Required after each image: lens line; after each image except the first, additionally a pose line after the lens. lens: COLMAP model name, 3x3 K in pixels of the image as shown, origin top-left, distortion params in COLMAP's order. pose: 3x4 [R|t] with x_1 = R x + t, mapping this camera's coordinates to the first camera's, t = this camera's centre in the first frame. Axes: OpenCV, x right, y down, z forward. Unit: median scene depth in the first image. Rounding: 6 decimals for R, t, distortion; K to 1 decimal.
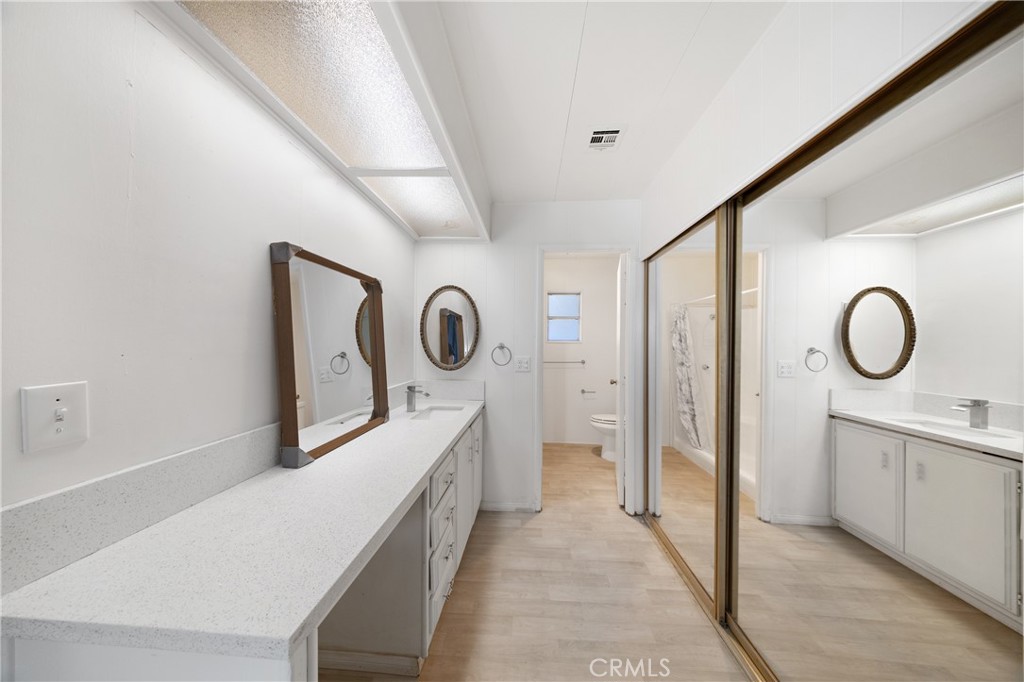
lens RADIAL K [[287.4, 0, 514.0], [0, 287.4, 347.4], [0, 0, 1]] dist [0.000246, 0.000003]
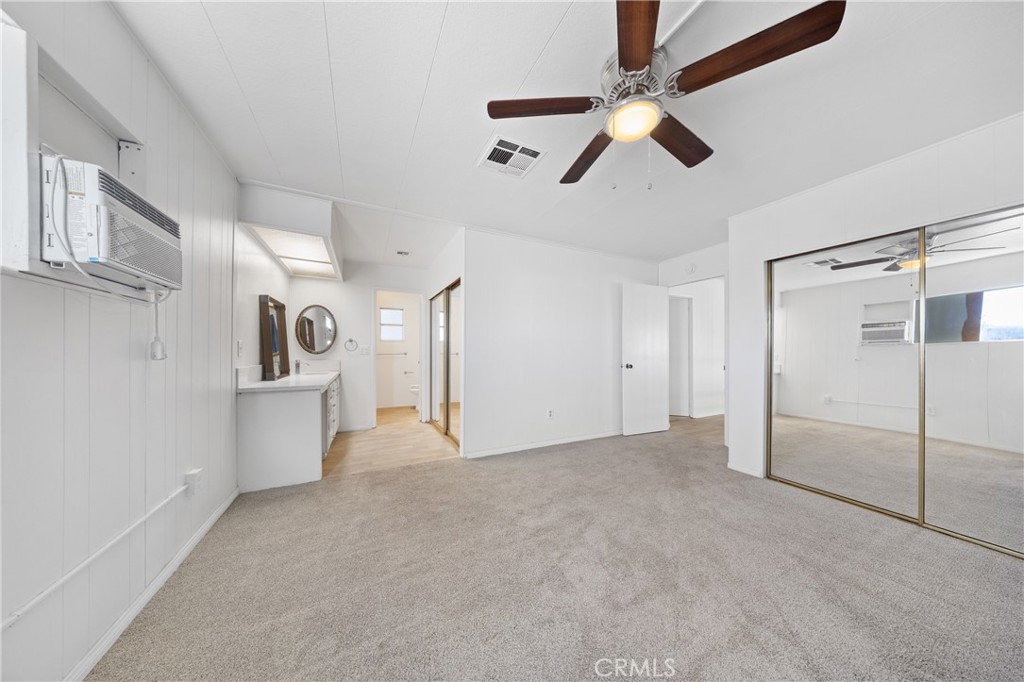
lens RADIAL K [[287.4, 0, 514.0], [0, 287.4, 347.4], [0, 0, 1]] dist [0.000246, 0.000003]
pose [[0.856853, -0.004772, 0.515539, -0.098006], [0.014036, 0.999802, -0.014075, 0.082134], [-0.515370, 0.019296, 0.856751, -1.092780]]
